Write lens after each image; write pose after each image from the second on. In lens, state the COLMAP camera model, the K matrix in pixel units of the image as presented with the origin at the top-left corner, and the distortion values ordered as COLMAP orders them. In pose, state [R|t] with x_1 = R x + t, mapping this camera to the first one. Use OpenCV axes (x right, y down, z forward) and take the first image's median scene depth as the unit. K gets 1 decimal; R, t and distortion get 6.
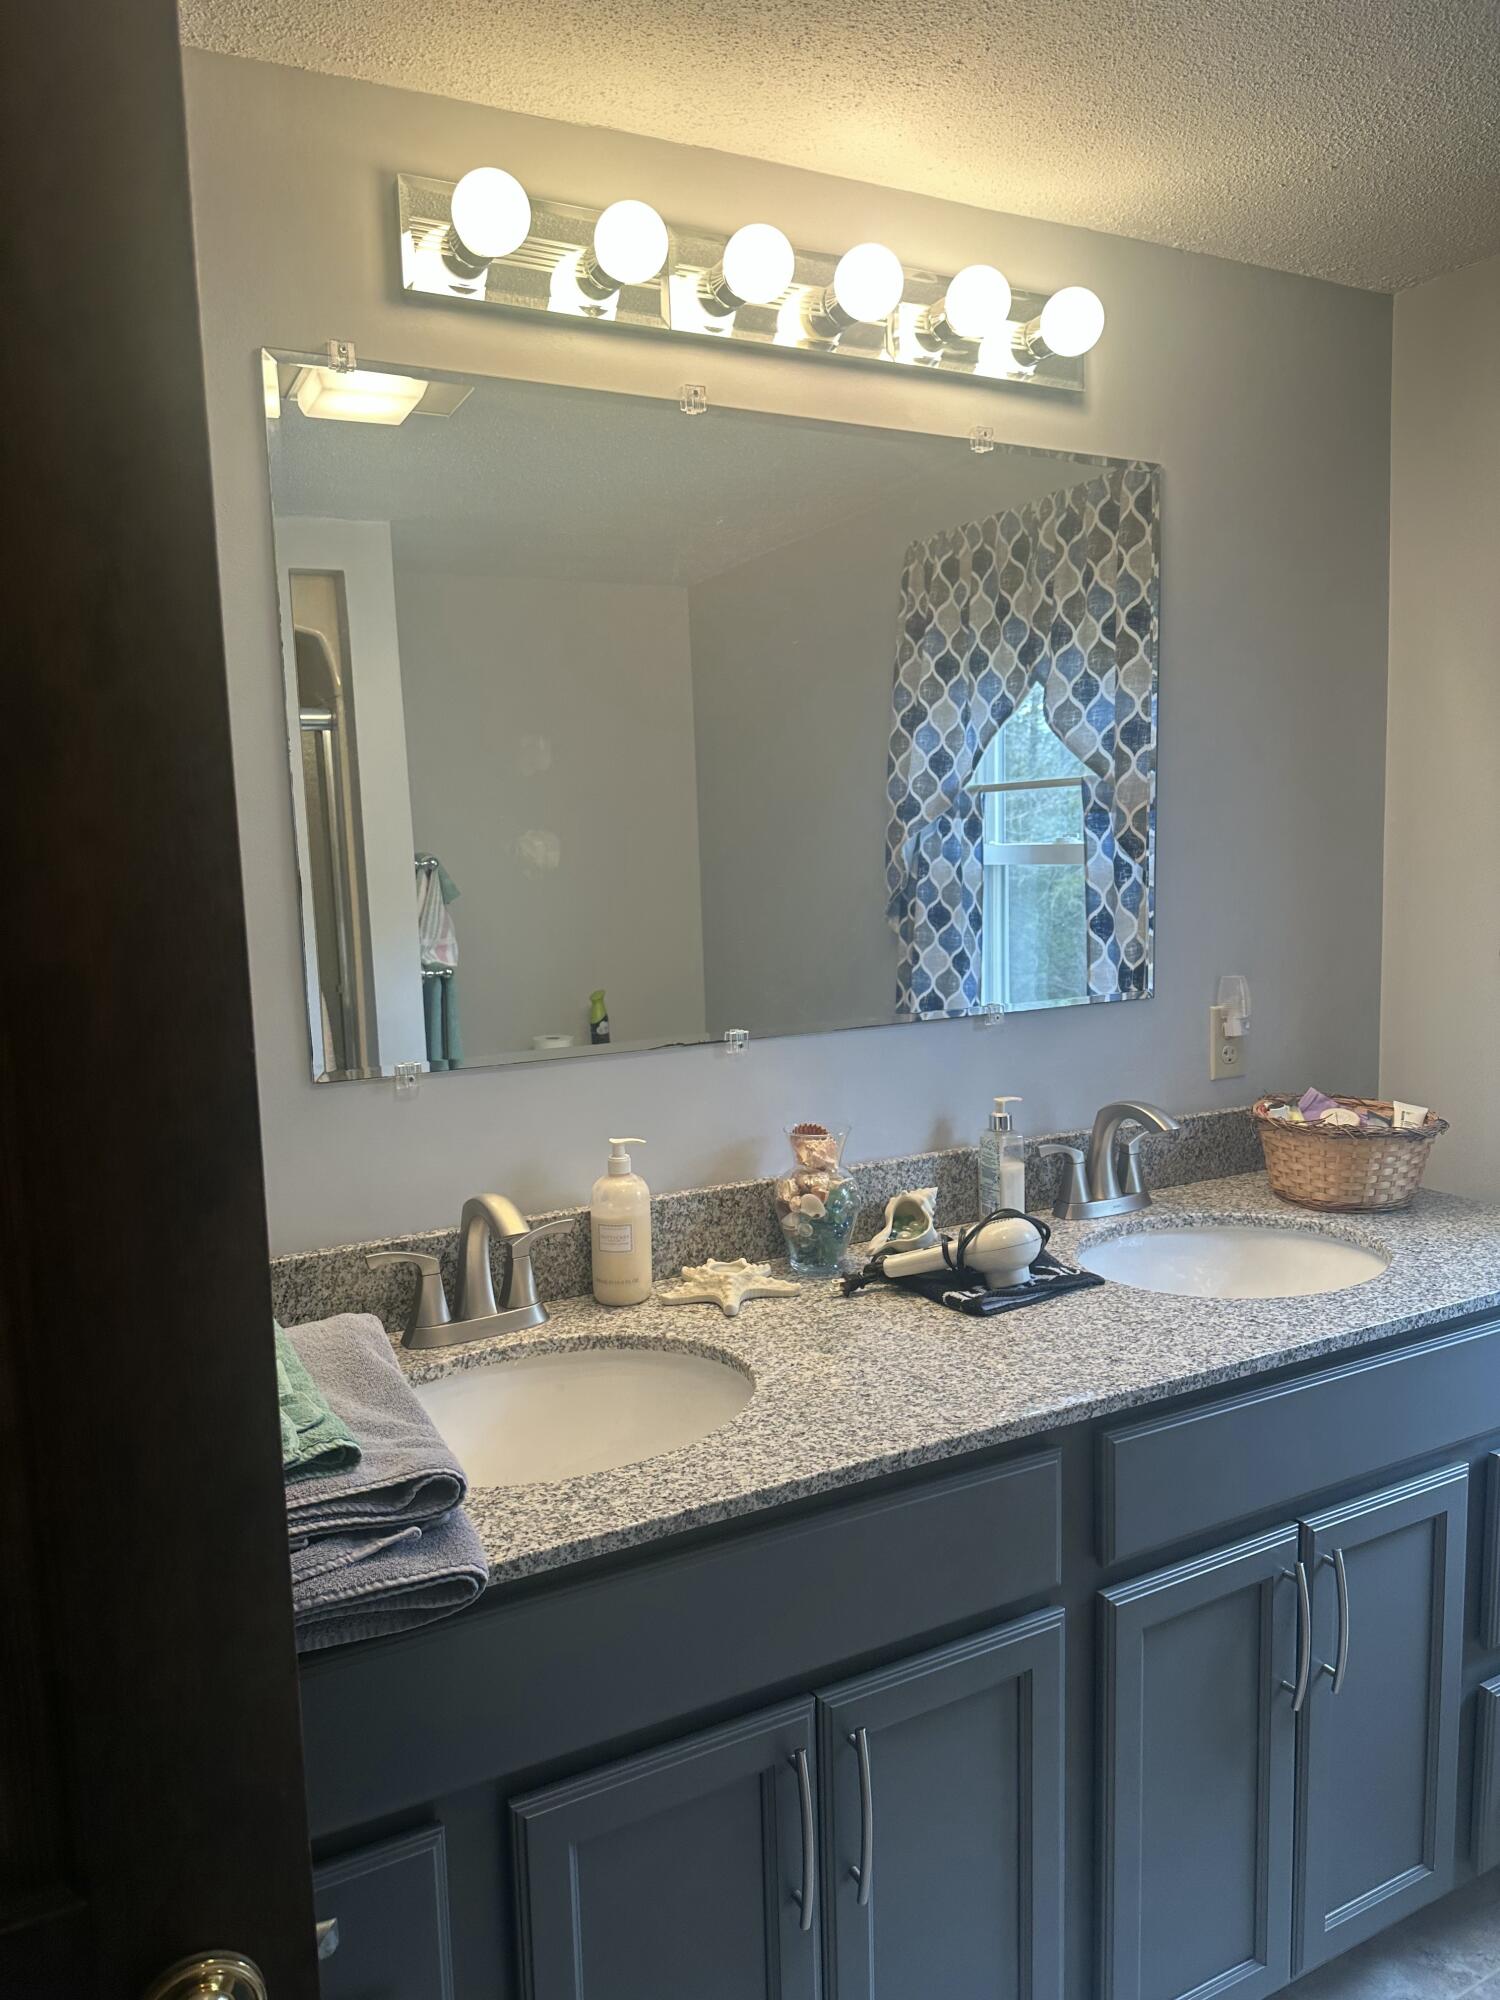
lens RADIAL K [[1386.1, 0, 750.0], [0, 1386.1, 1000.0], [0, 0, 1]] dist [0.000030, -0.004212]
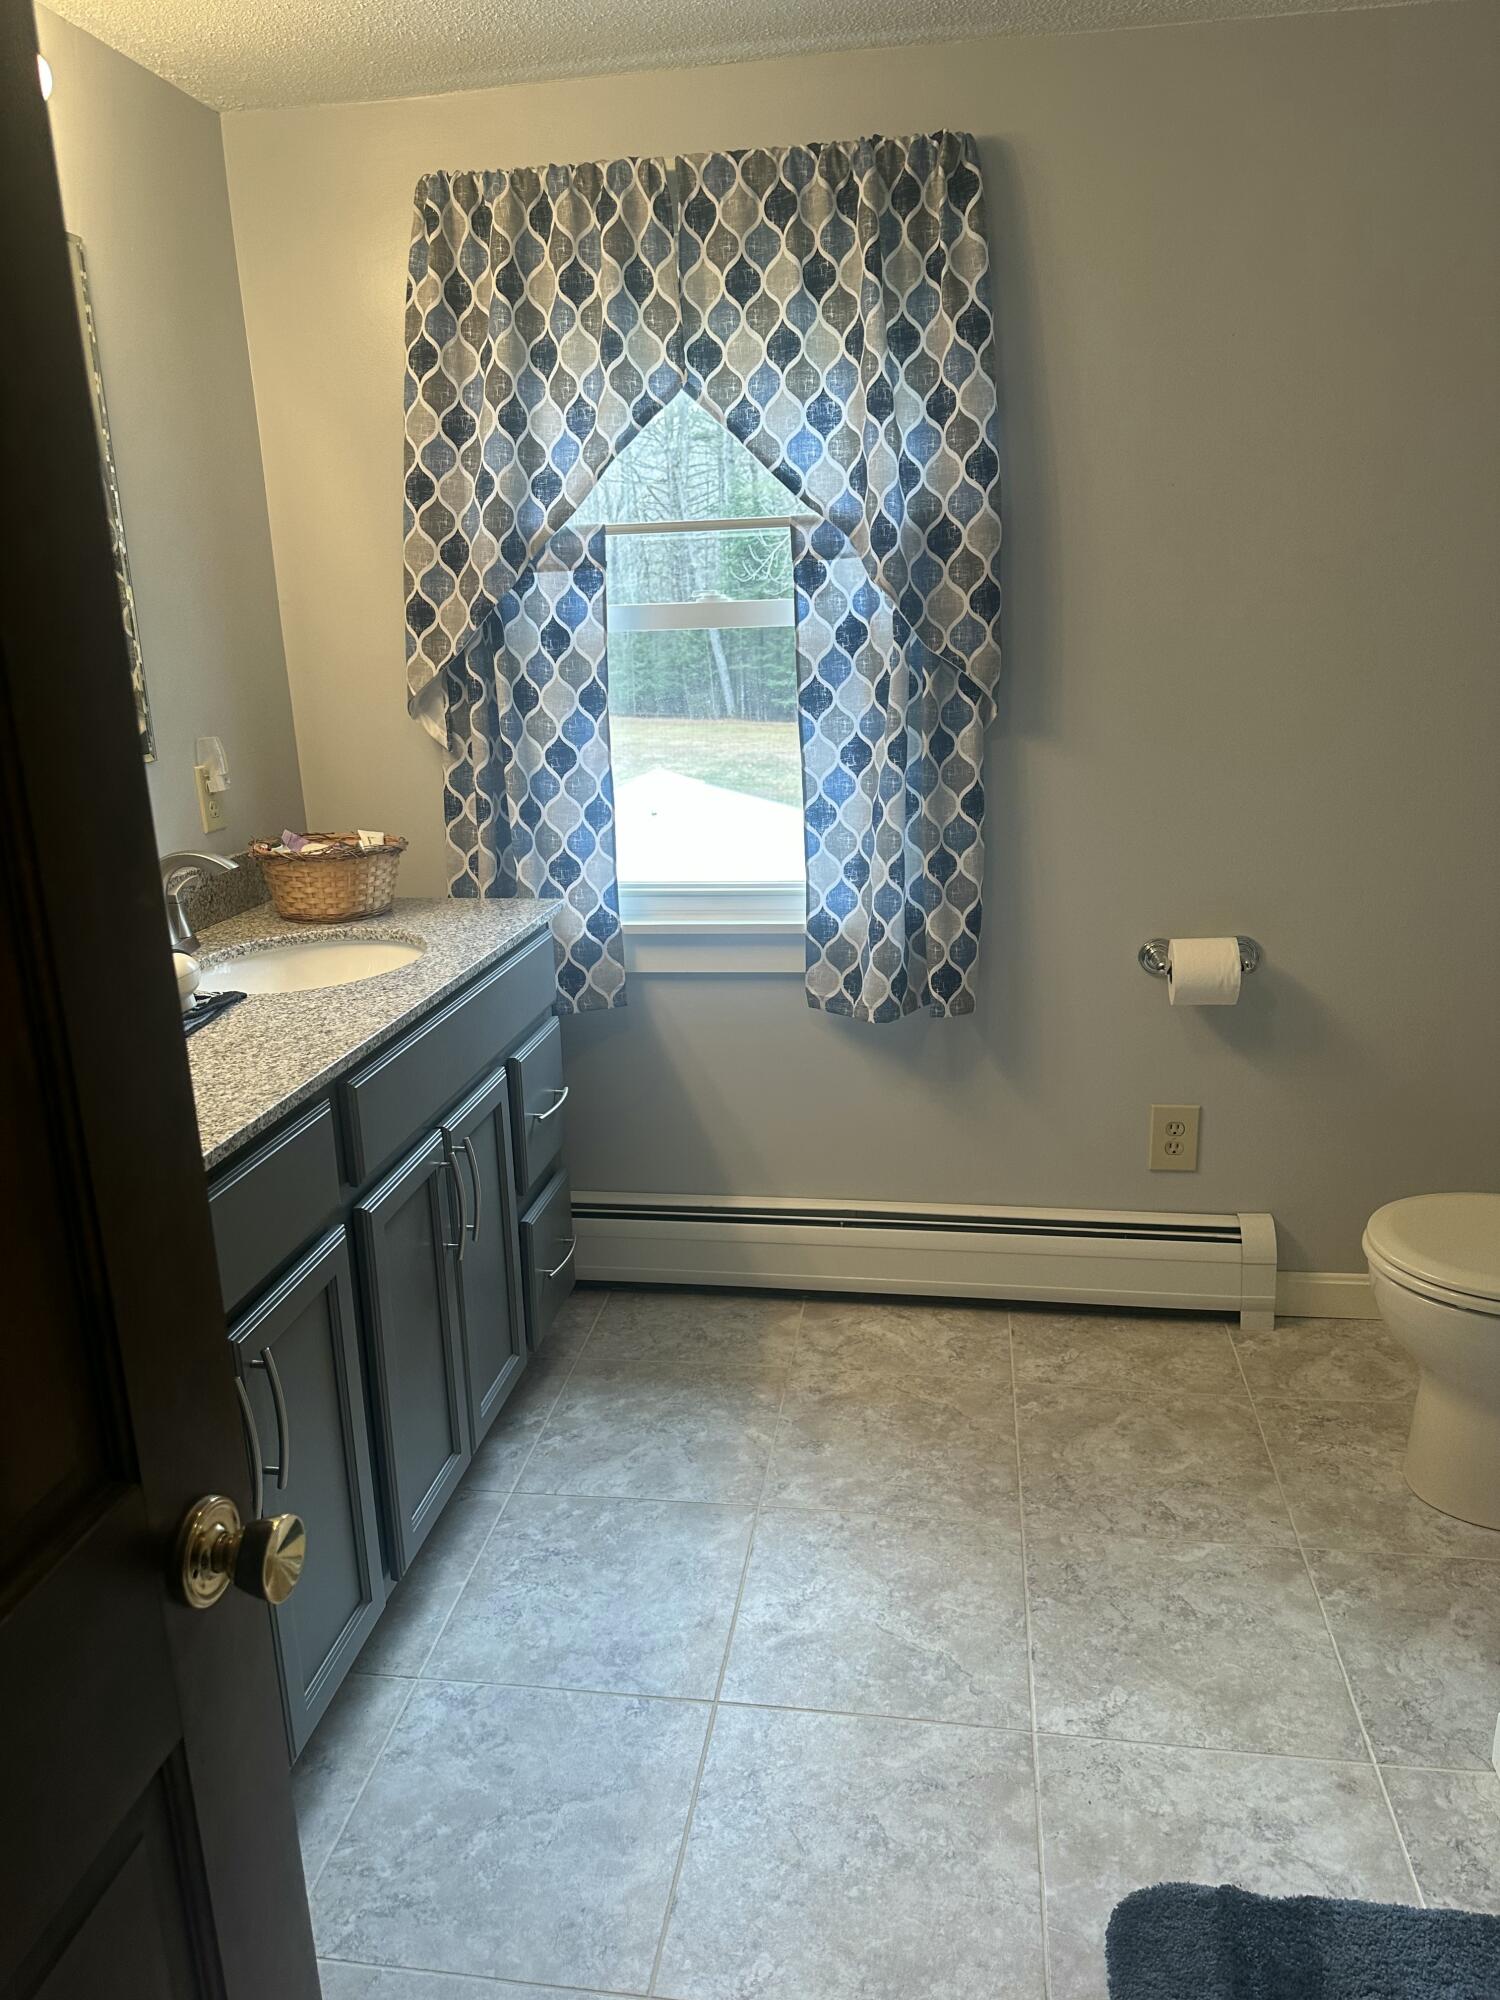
lens RADIAL K [[1453.6, 0, 750.0], [0, 1453.6, 1000.0], [0, 0, 1]] dist [-0.005389, -0.005695]
pose [[0.582909, -0.197151, 0.788257, -0.469808], [0.099324, 0.980131, 0.171691, 0.041735], [-0.806444, -0.021787, 0.590909, -0.060037]]
